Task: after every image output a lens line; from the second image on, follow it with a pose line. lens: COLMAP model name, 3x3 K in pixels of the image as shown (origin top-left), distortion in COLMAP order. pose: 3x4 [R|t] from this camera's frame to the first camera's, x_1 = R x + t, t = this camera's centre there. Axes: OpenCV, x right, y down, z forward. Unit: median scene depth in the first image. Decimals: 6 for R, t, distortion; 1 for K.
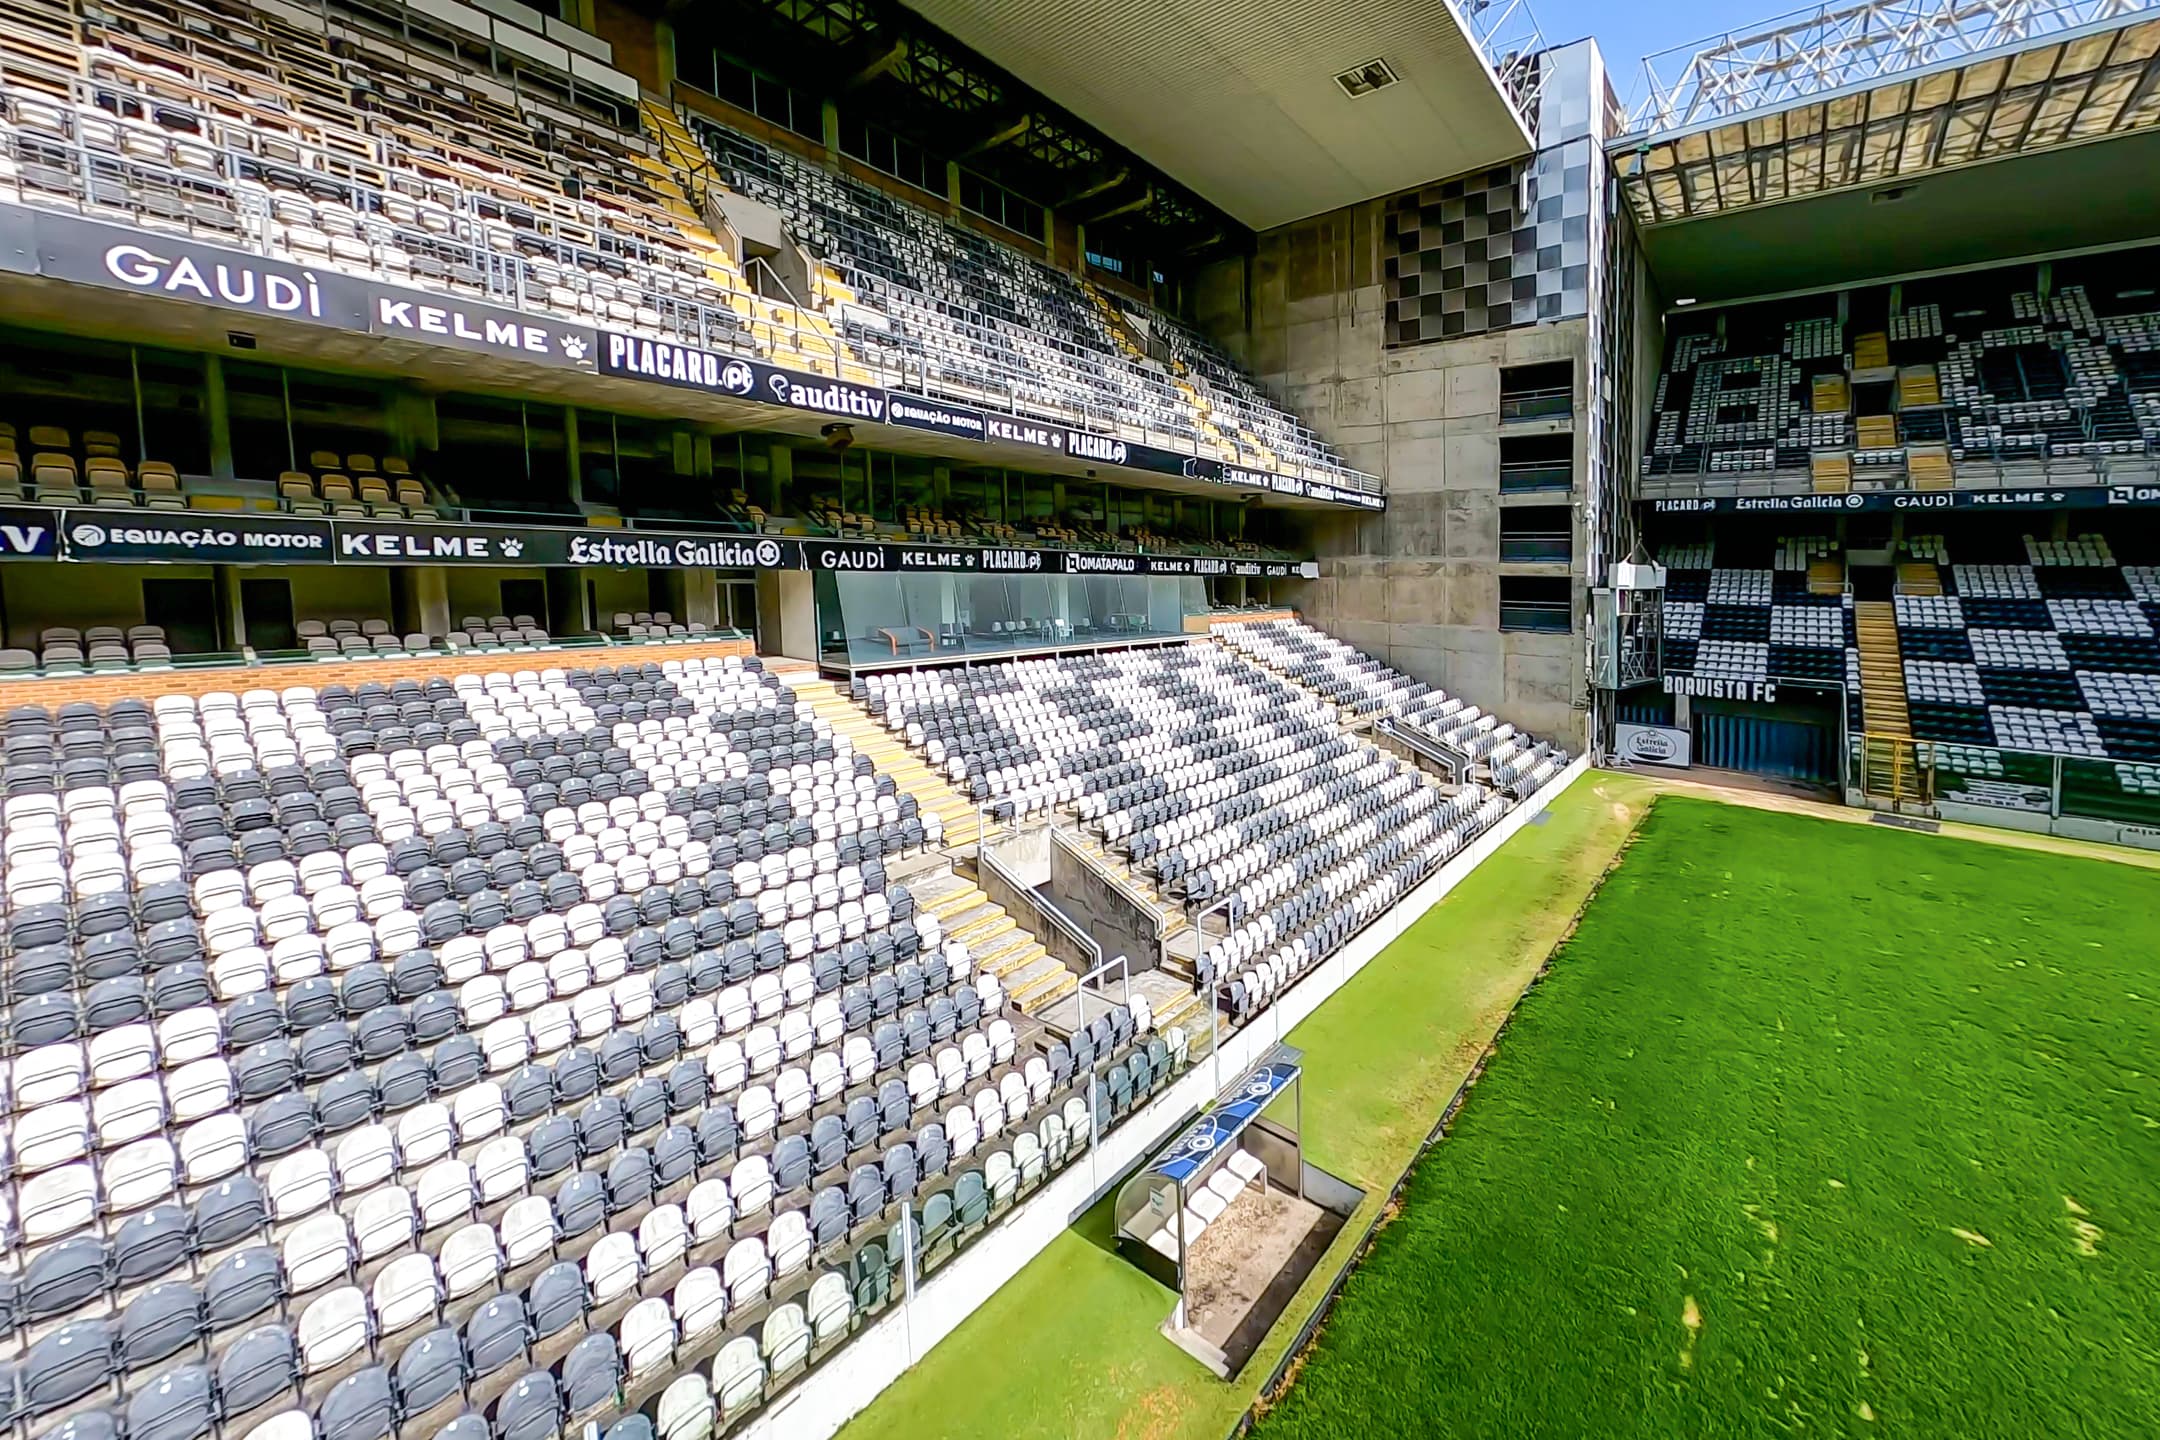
lens RADIAL K [[881.4, 0, 1078.2], [0, 881.4, 617.2], [0, 0, 1]] dist [-0.005274, -0.000216]
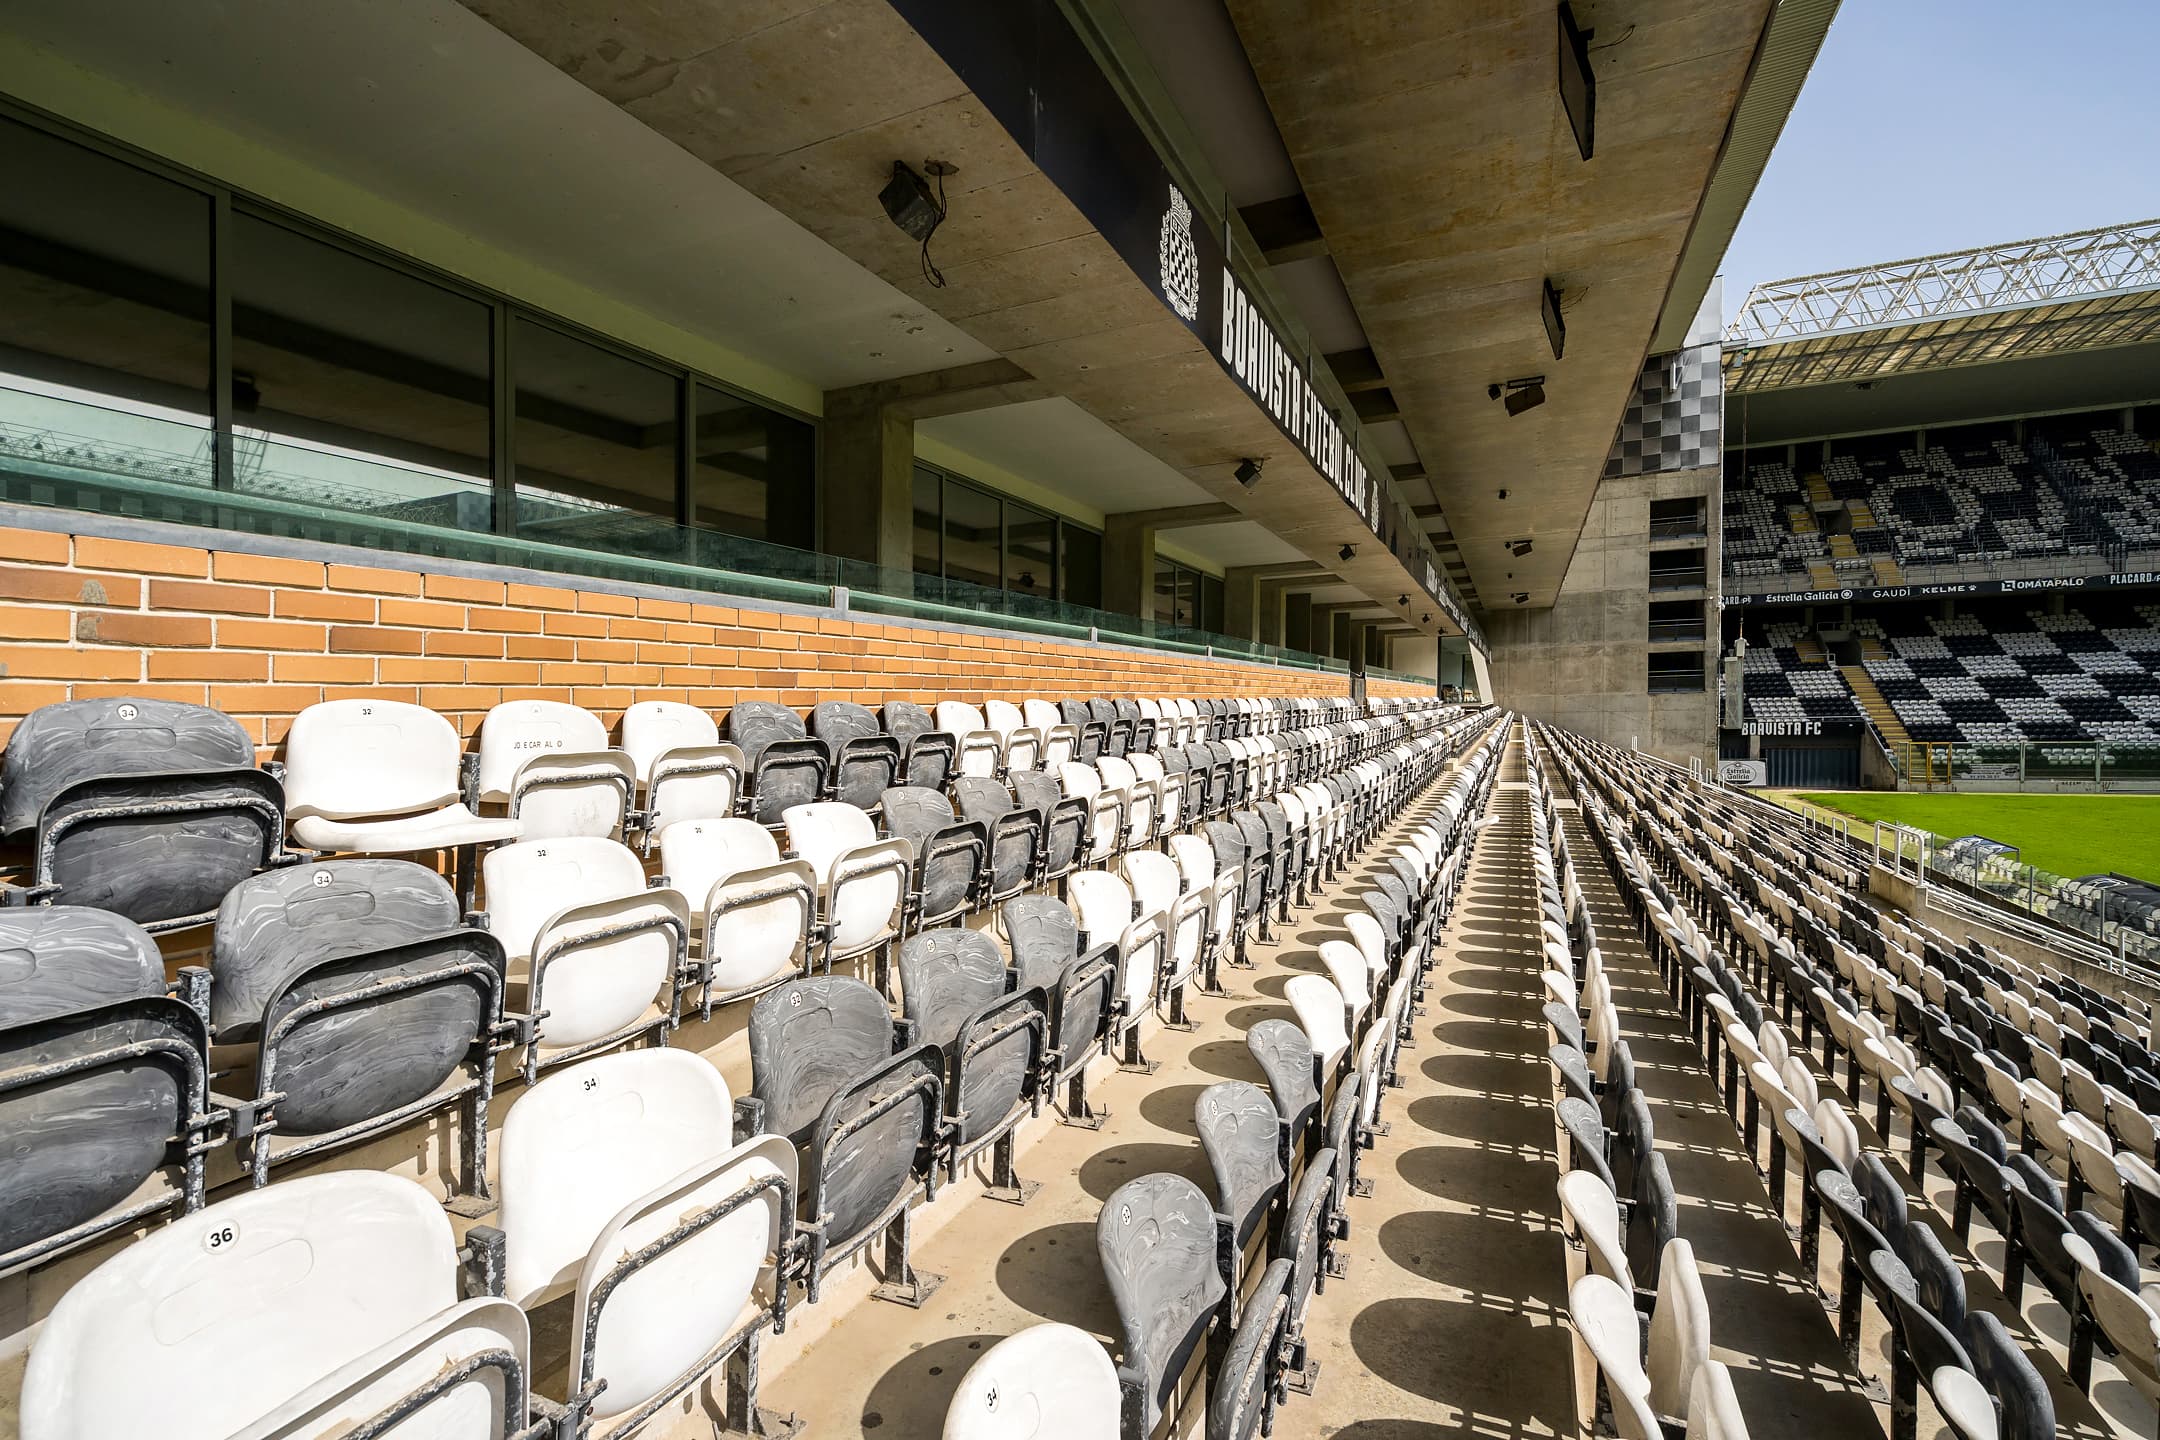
lens RADIAL K [[1004.8, 0, 1061.7], [0, 1004.8, 746.1], [0, 0, 1]] dist [-0.004224, 0.004629]
pose [[0.965382, -0.051000, 0.255806, -0.803109], [0.054231, 0.998513, -0.005591, 0.056189], [-0.255140, 0.019270, 0.966712, -0.263604]]
